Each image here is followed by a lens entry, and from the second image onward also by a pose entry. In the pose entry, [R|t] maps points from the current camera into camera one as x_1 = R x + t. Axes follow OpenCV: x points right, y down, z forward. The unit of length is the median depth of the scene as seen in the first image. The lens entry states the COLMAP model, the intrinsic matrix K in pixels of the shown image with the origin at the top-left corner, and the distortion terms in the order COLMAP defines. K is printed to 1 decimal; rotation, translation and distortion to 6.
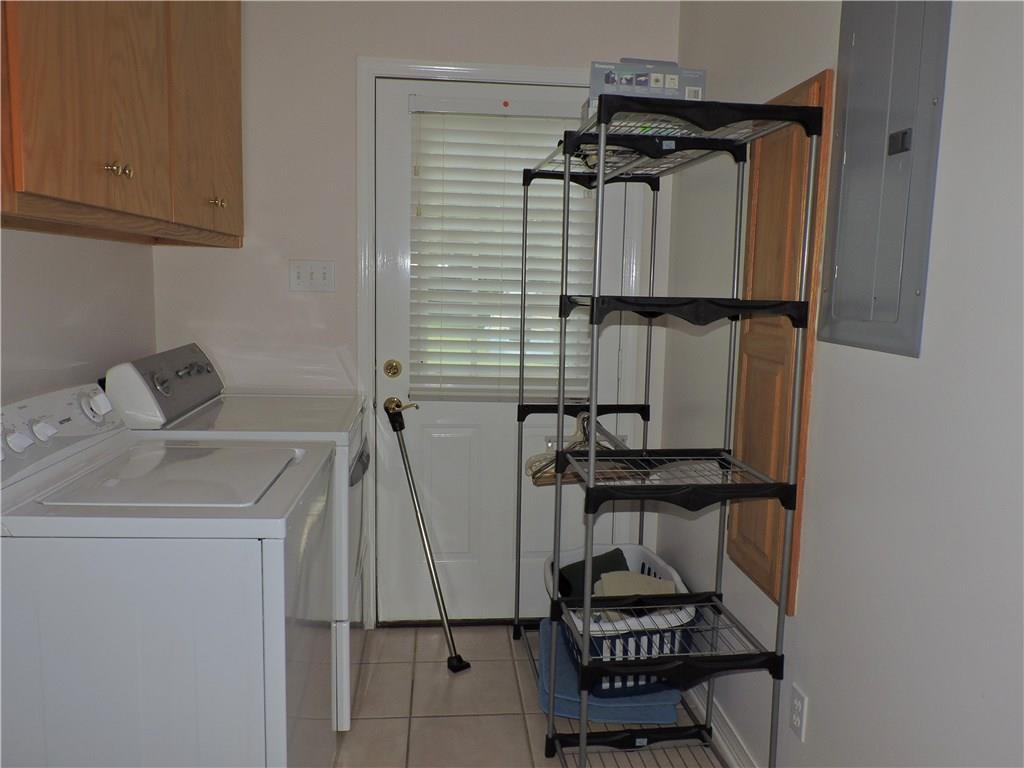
lens RADIAL K [[798.9, 0, 512.0], [0, 798.9, 384.0], [0, 0, 1]] dist [-0.003705, -0.003687]
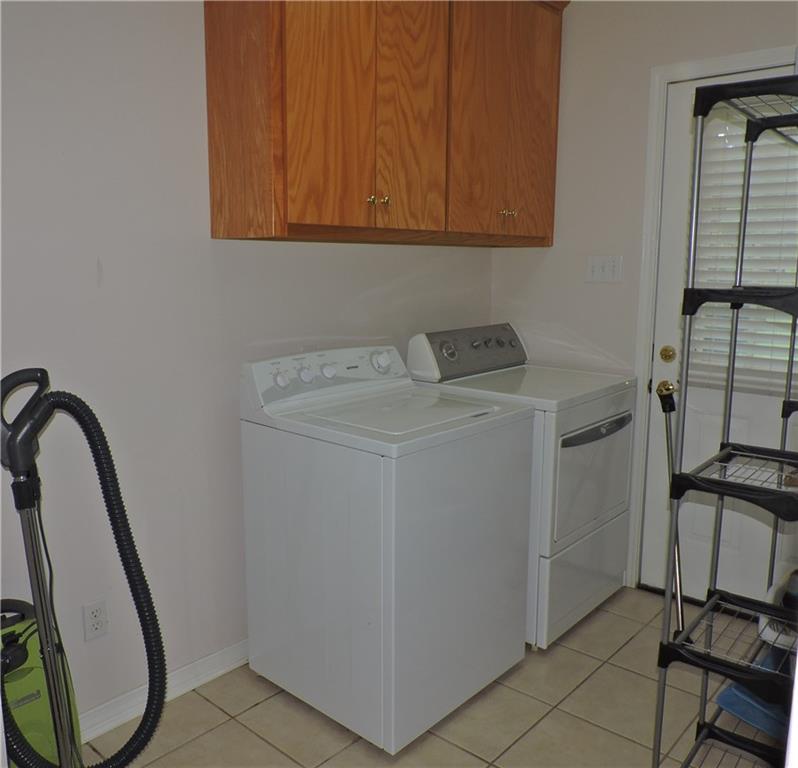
lens RADIAL K [[735.6, 0, 399.0], [0, 735.6, 384.0], [0, 0, 1]] dist [-0.000237, -0.003031]
pose [[0.691842, 0.097847, -0.715388, 0.327681], [-0.081829, 0.995018, 0.056957, -0.006476], [0.717397, 0.019135, 0.696402, 0.053690]]
